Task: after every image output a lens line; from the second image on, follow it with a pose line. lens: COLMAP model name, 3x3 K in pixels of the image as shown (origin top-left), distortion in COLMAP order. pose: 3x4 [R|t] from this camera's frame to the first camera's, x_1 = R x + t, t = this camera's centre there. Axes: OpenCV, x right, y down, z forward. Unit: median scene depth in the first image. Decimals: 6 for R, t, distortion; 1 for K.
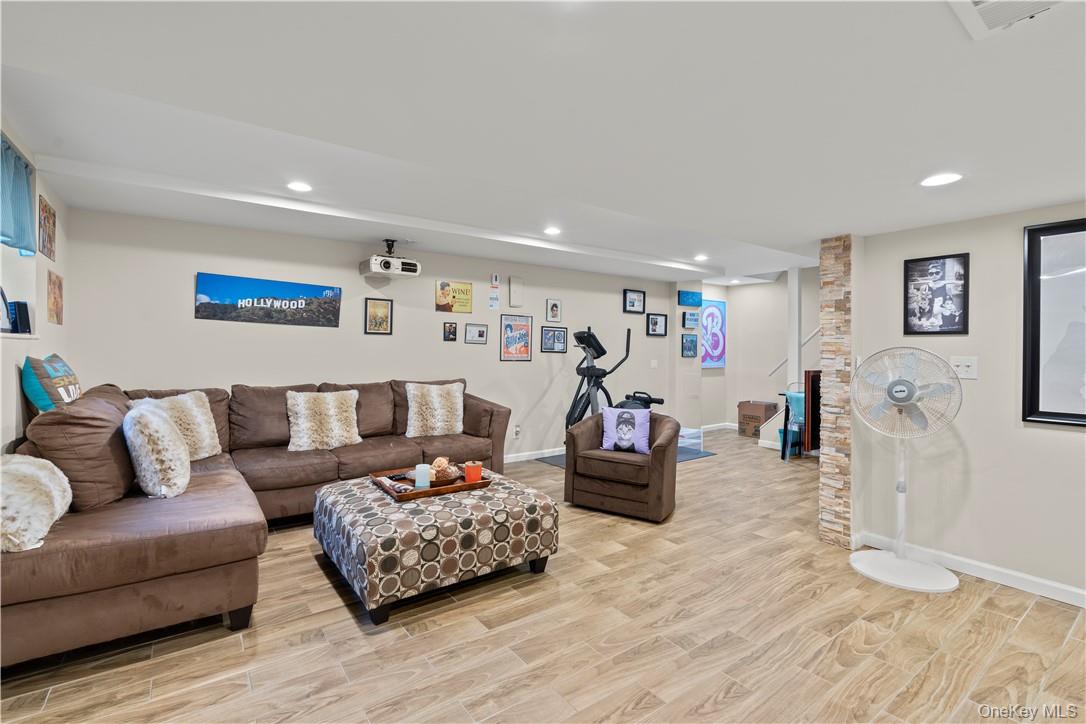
lens RADIAL K [[495.6, 0, 543.1], [0, 495.6, 356.0], [0, 0, 1]] dist [-0.010580, 0.002738]
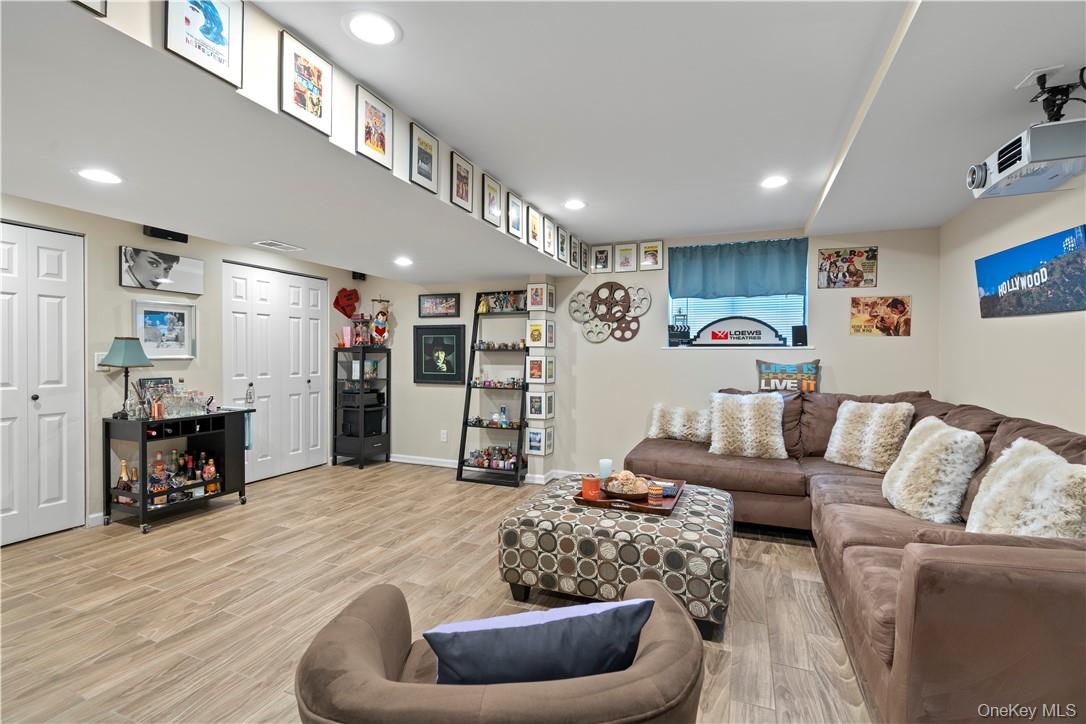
lens RADIAL K [[495.6, 0, 546.7], [0, 495.6, 359.2], [0, 0, 1]] dist [-0.010580, 0.002738]
pose [[-0.849187, -0.008184, -0.528028, 0.379589], [-0.016601, 0.999799, 0.011201, -0.009590], [0.527831, 0.018277, -0.849153, 1.583209]]
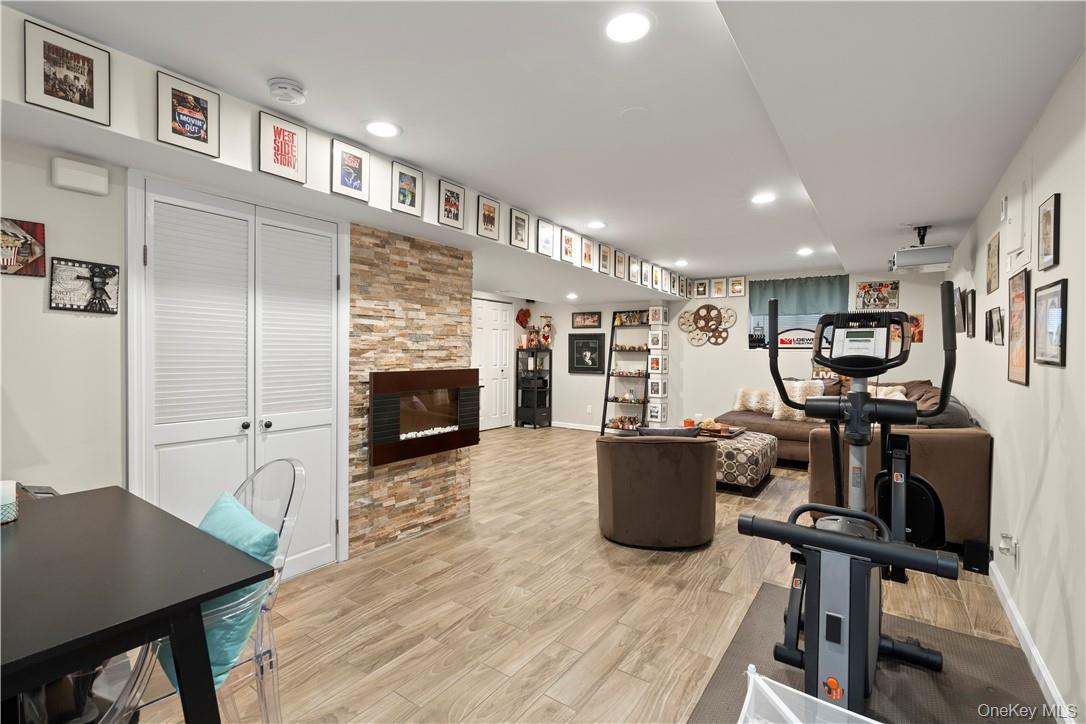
lens RADIAL K [[495.6, 0, 537.5], [0, 495.6, 352.7], [0, 0, 1]] dist [-0.010580, 0.002738]
pose [[-0.948875, -0.017307, -0.315176, 0.815917], [-0.020025, 0.999785, 0.005386, -0.013344], [0.315015, 0.011422, -0.949018, 2.234825]]
